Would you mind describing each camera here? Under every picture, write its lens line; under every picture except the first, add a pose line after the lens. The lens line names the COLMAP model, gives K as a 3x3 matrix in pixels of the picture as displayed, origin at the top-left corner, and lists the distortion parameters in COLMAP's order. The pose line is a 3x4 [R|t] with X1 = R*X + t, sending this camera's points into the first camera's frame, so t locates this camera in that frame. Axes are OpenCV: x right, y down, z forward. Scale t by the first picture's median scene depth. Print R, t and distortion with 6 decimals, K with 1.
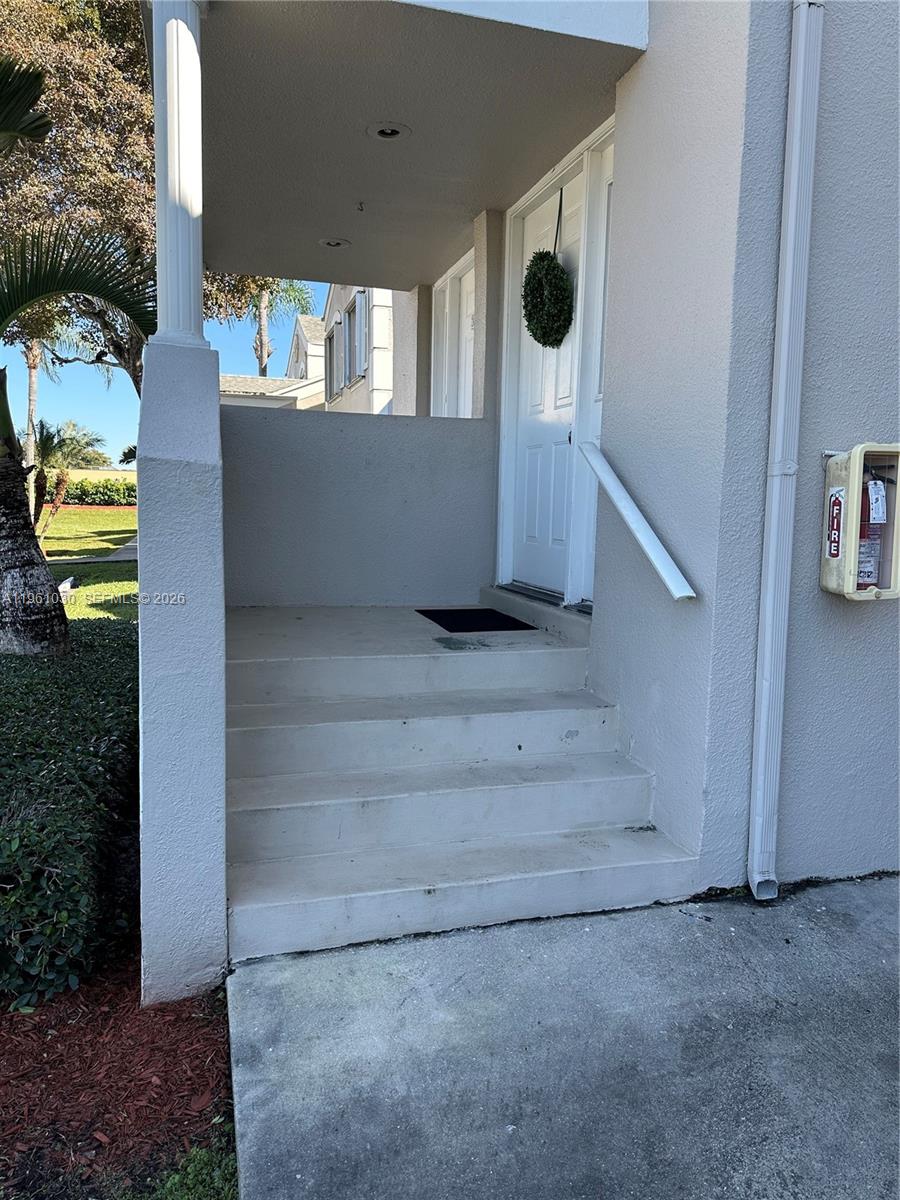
lens RADIAL K [[854.7, 0, 450.9], [0, 854.7, 602.6], [0, 0, 1]] dist [0.028947, -0.033999]
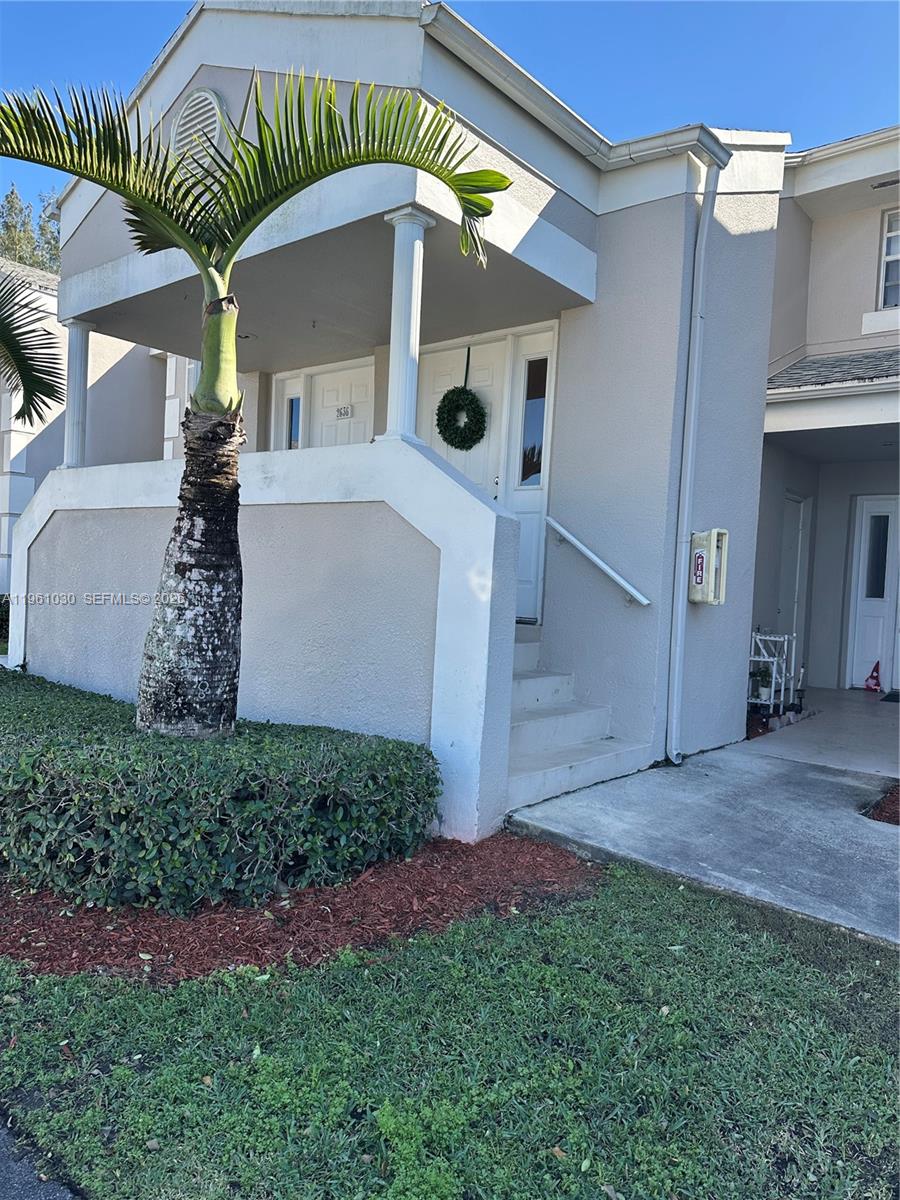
lens RADIAL K [[854.7, 0, 442.4], [0, 854.7, 599.9], [0, 0, 1]] dist [0.028947, -0.033999]
pose [[0.825173, 0.017453, 0.564610, -1.206568], [0.026192, 0.997265, -0.069106, 0.108748], [-0.564272, 0.071813, 0.822460, -0.306053]]
